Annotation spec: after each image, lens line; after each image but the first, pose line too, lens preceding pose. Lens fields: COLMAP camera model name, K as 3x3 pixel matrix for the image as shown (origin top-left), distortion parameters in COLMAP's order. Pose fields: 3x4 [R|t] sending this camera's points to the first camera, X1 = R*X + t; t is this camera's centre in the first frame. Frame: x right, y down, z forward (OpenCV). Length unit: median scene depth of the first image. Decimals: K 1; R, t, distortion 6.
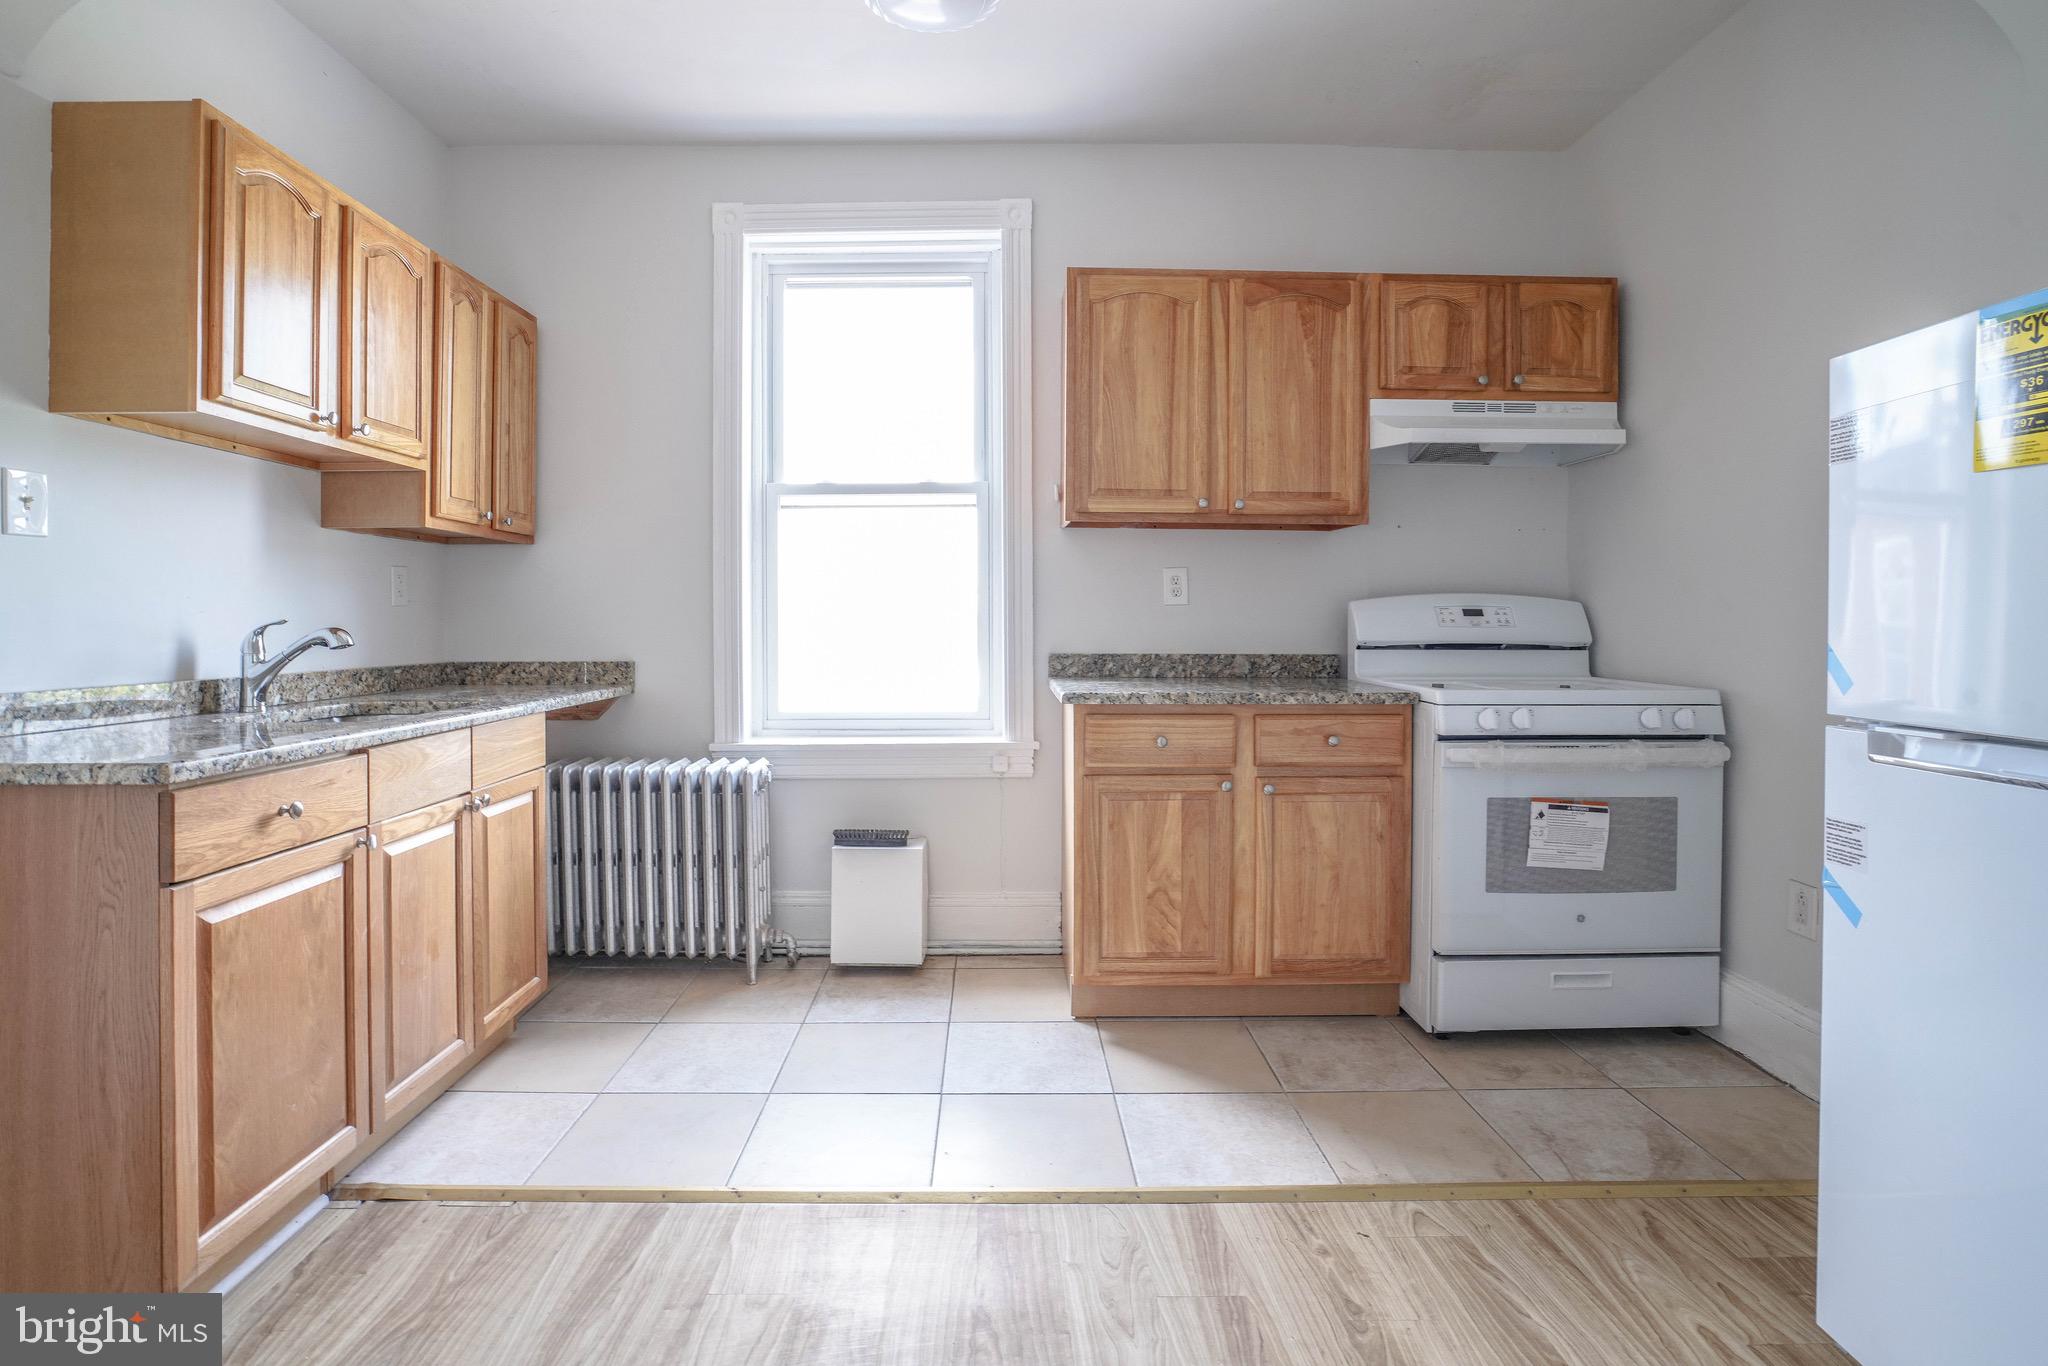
lens RADIAL K [[970.8, 0, 1008.5], [0, 970.8, 635.9], [0, 0, 1]] dist [-0.057592, 0.020066]
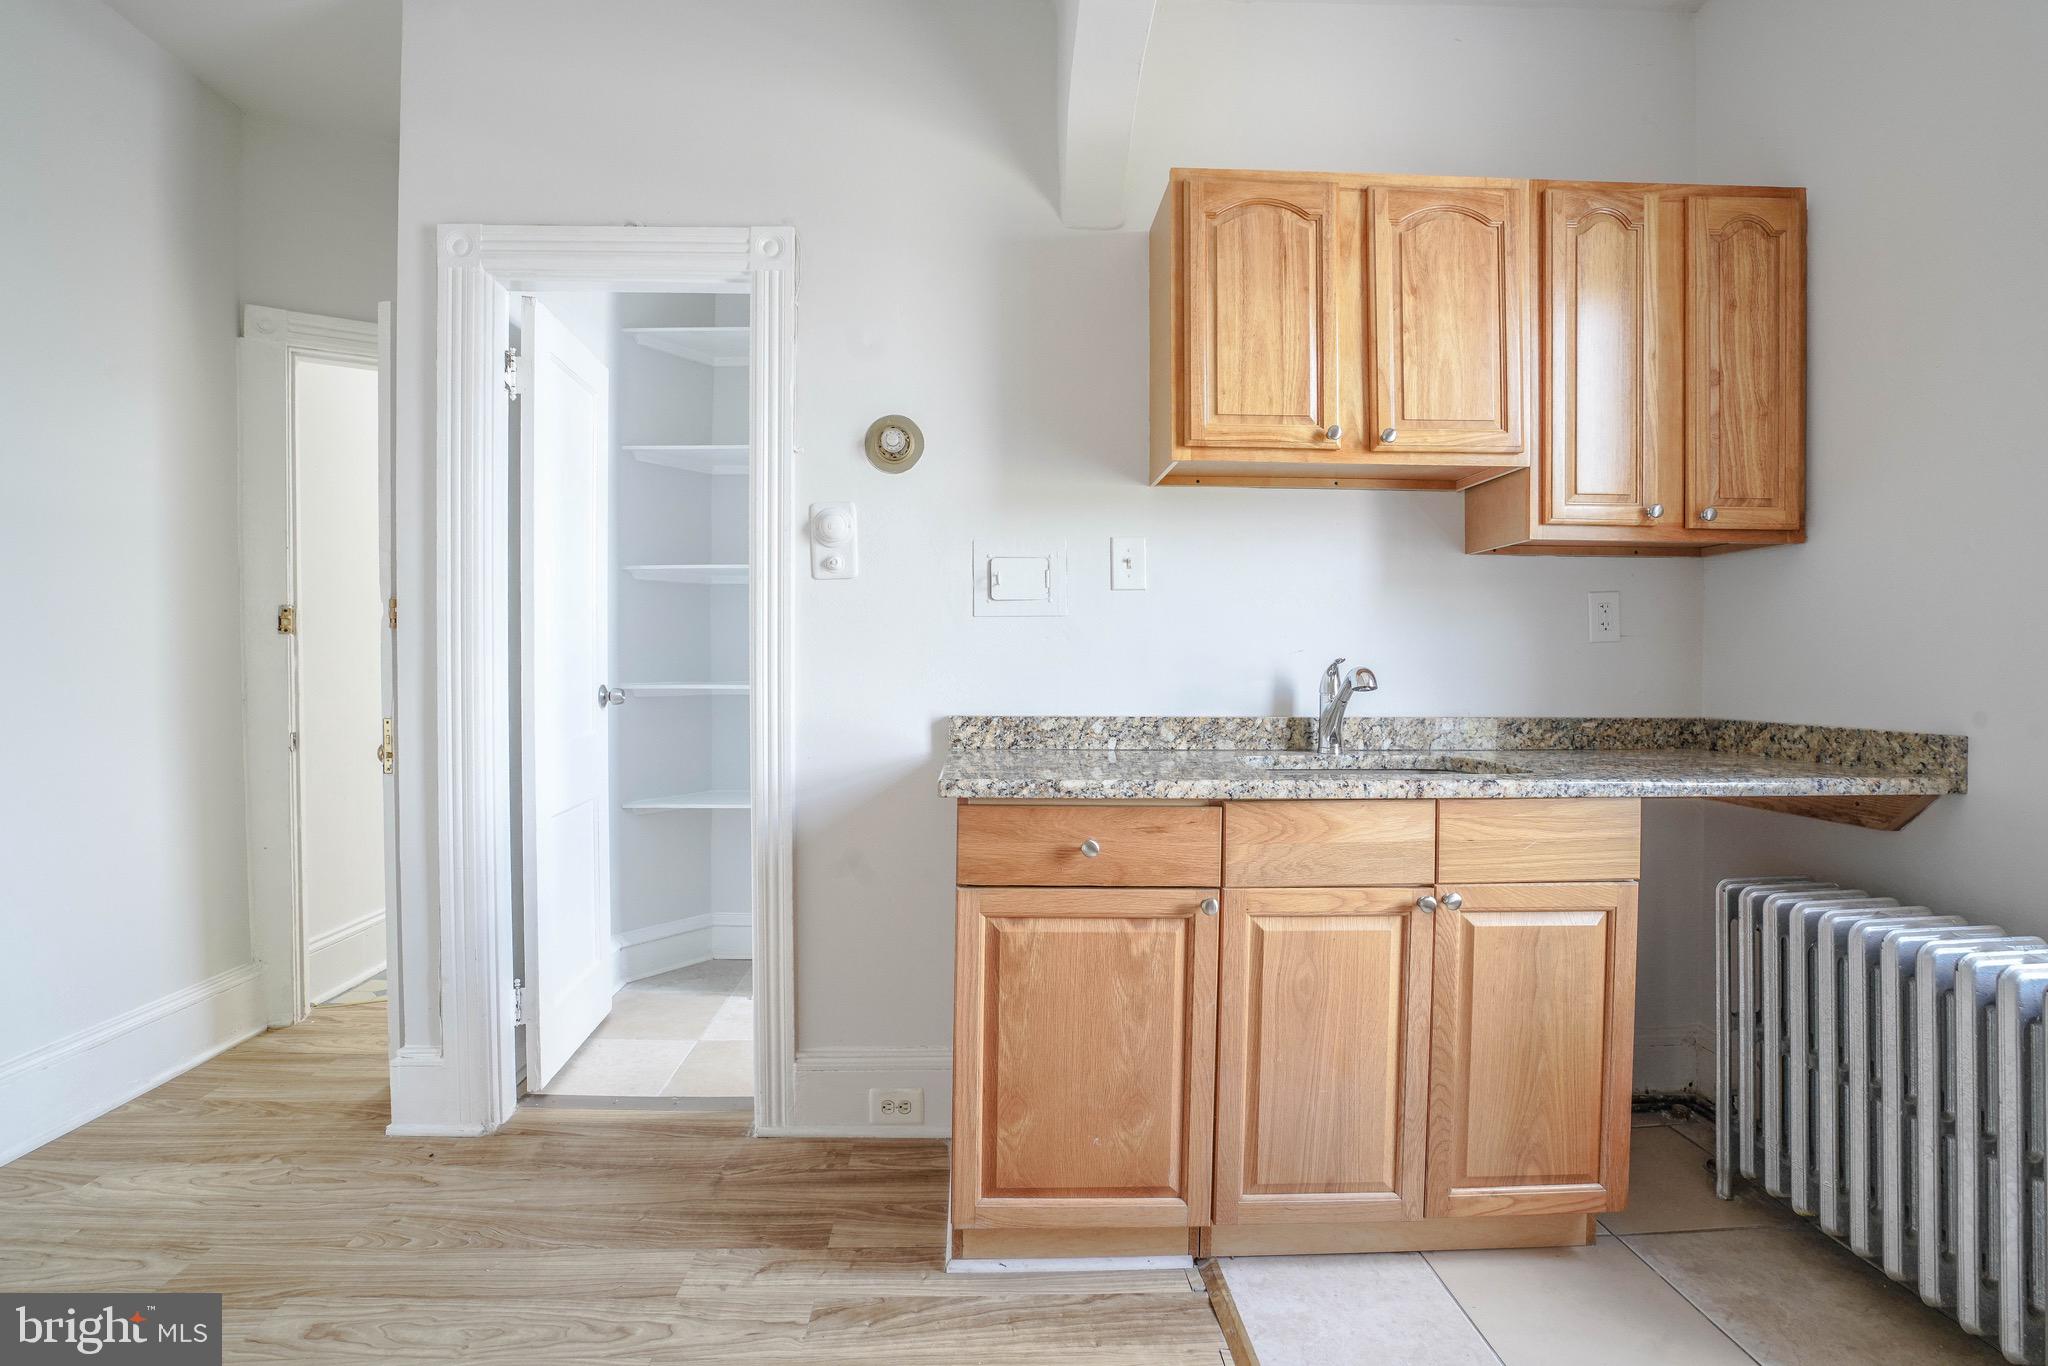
lens RADIAL K [[970.8, 0, 954.7], [0, 970.8, 684.9], [0, 0, 1]] dist [-0.057592, 0.020066]
pose [[0.011102, 0.024331, -0.999642, 0.165985], [-0.017750, 0.999551, 0.024131, -0.006403], [0.999781, 0.017475, 0.011529, 0.540675]]
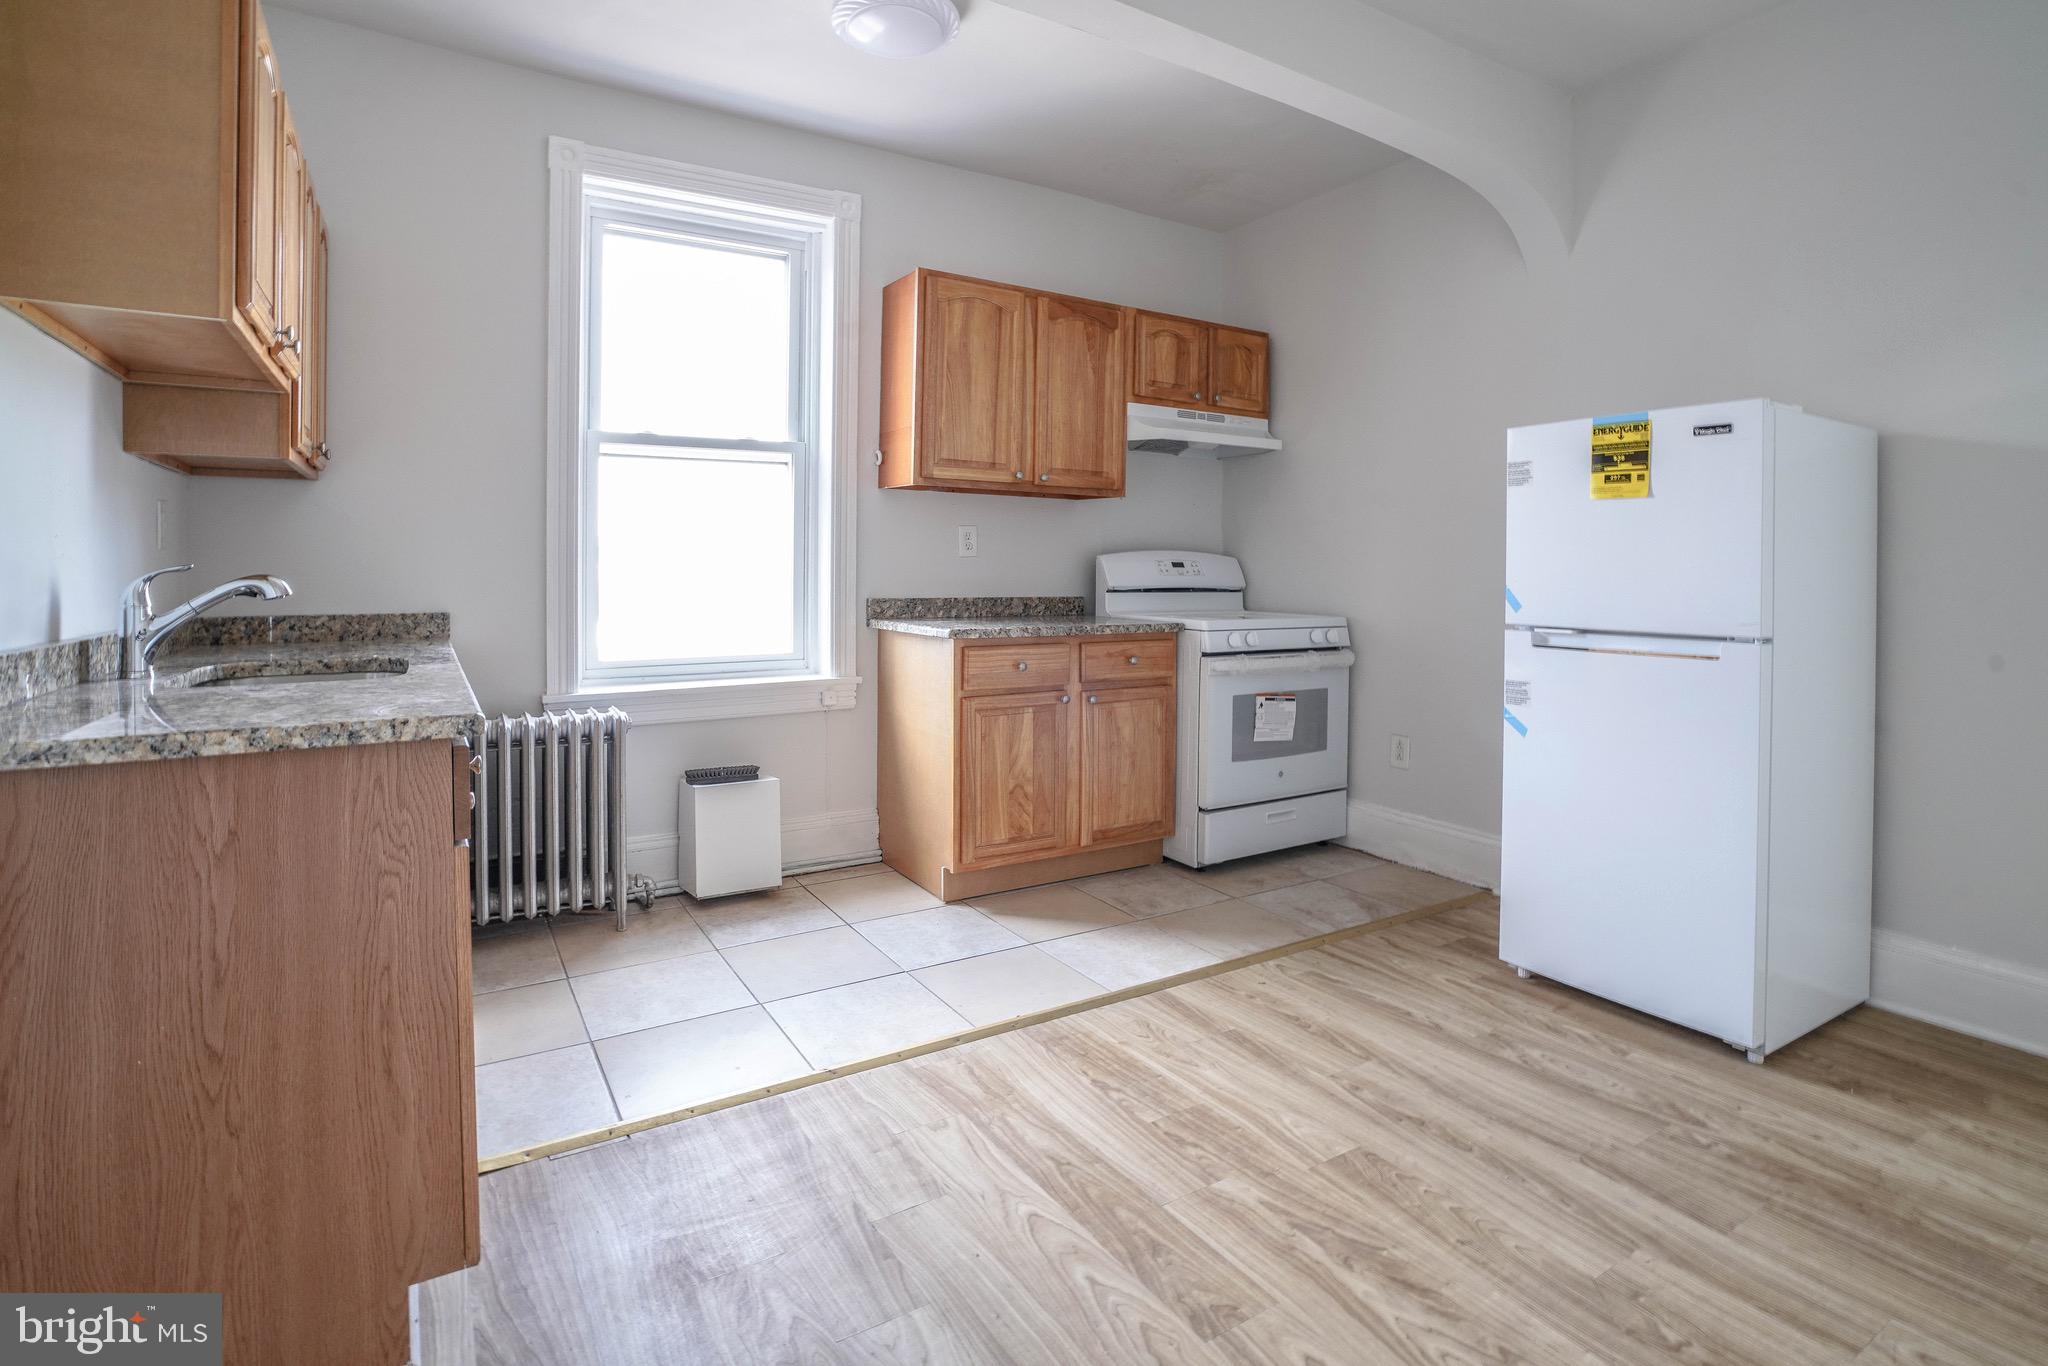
lens RADIAL K [[970.8, 0, 955.5], [0, 970.8, 599.3], [0, 0, 1]] dist [-0.057592, 0.020066]
pose [[0.873236, -0.010600, 0.487183, -0.525928], [0.004315, 0.999892, 0.014022, 0.003797], [-0.487279, -0.010142, 0.873187, -0.050771]]
